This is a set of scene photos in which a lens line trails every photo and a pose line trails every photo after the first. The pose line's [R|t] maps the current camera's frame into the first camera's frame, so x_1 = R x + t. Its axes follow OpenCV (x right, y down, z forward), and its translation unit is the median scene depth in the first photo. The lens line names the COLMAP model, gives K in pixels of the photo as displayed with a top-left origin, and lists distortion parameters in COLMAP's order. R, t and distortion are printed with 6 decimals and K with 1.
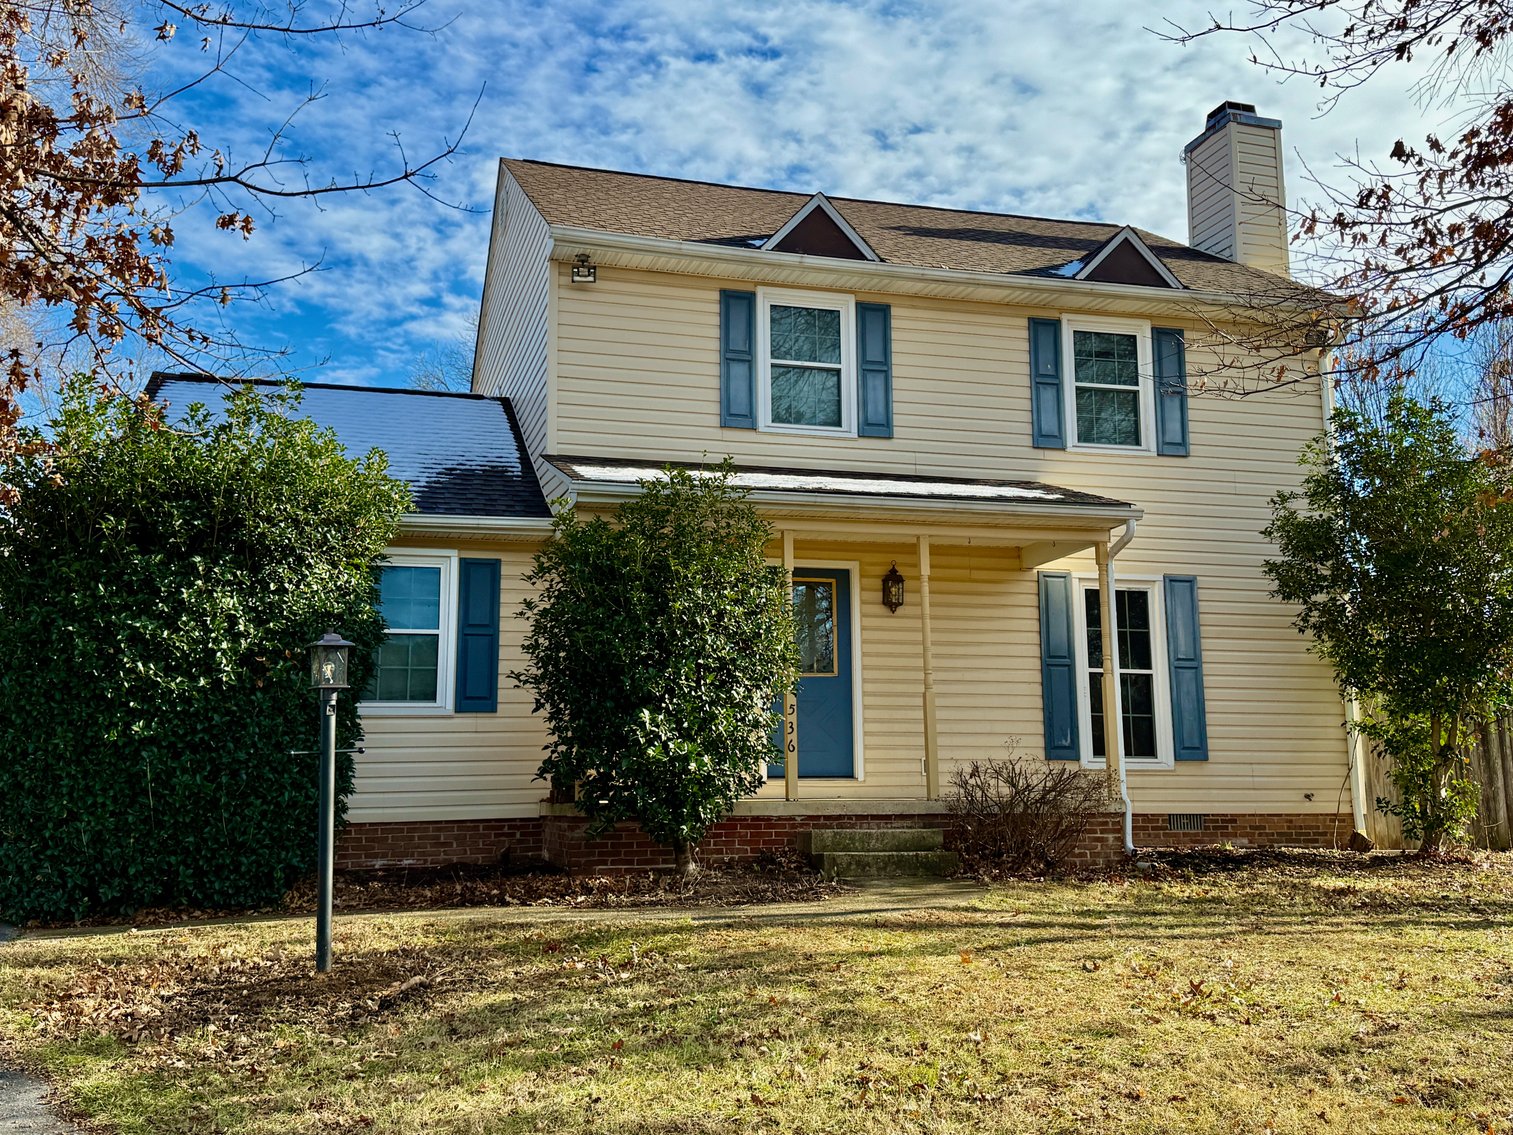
lens RADIAL K [[1498.2, 0, 750.5], [0, 1498.2, 559.8], [0, 0, 1]] dist [-0.008354, 0.000000]
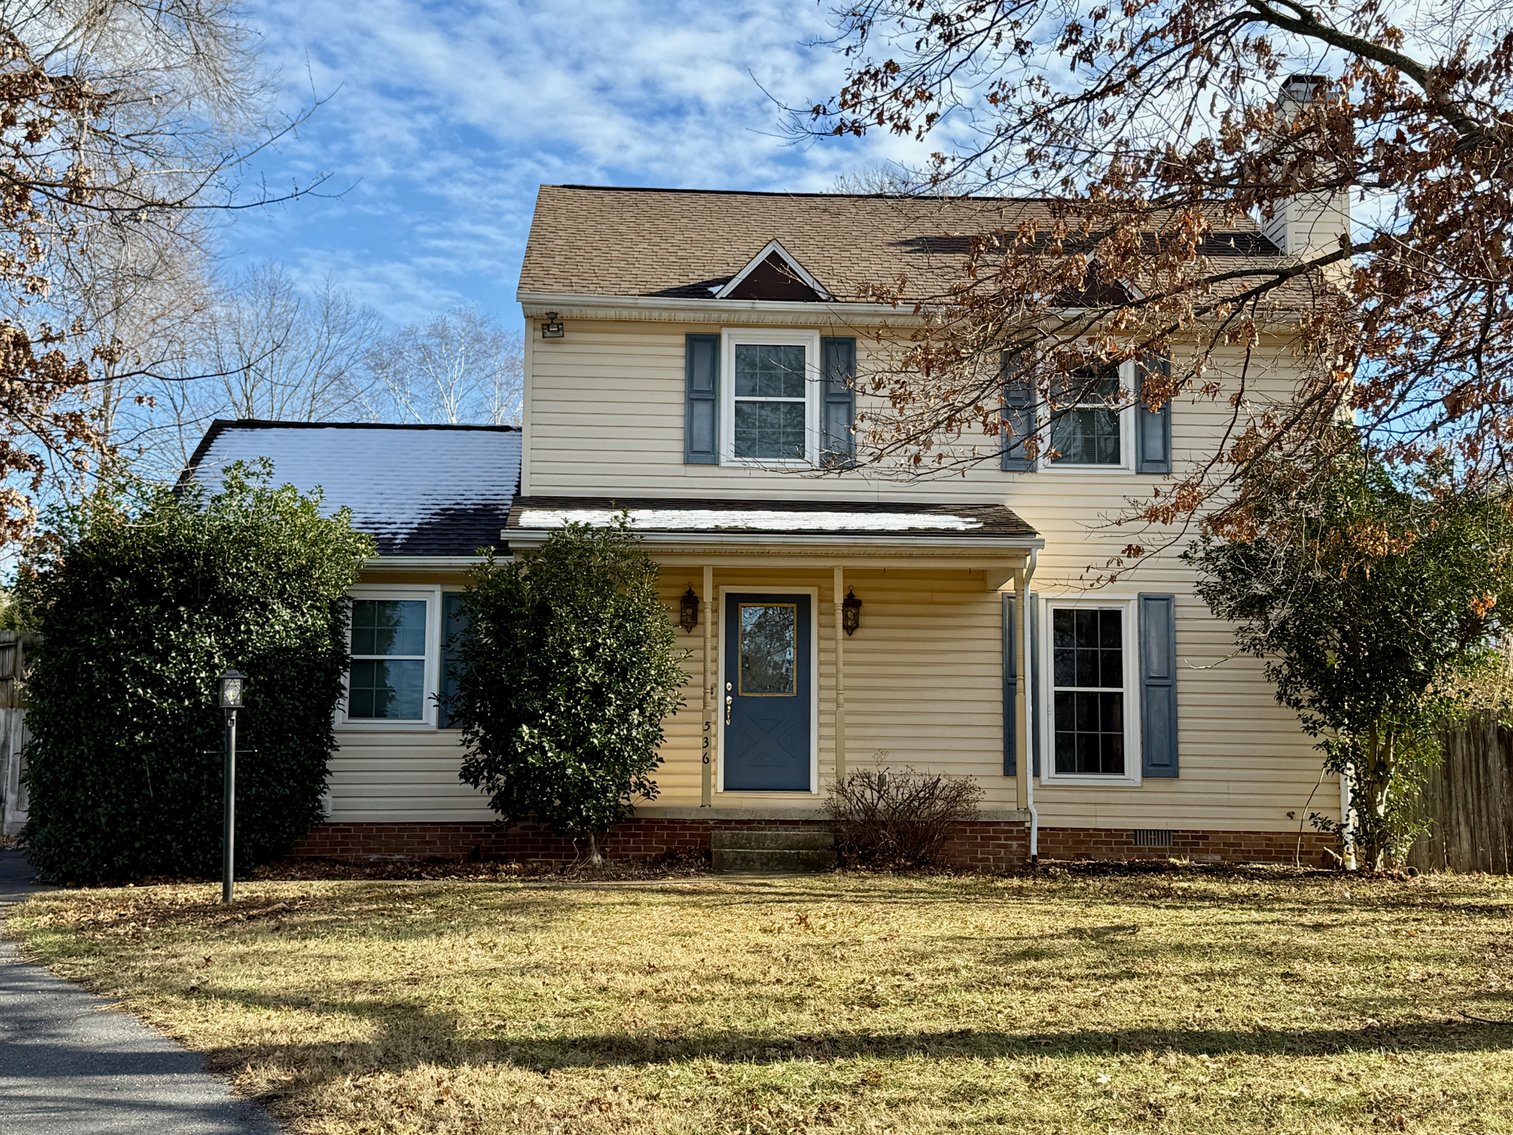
lens RADIAL K [[2143.3, 0, 760.9], [0, 2143.3, 575.8], [0, 0, 1]] dist [-0.051466, 0.000000]
pose [[0.974676, -0.014427, -0.223154, 0.374632], [0.020309, 0.999504, 0.024084, -0.044383], [0.222696, -0.028006, 0.974486, -0.486373]]
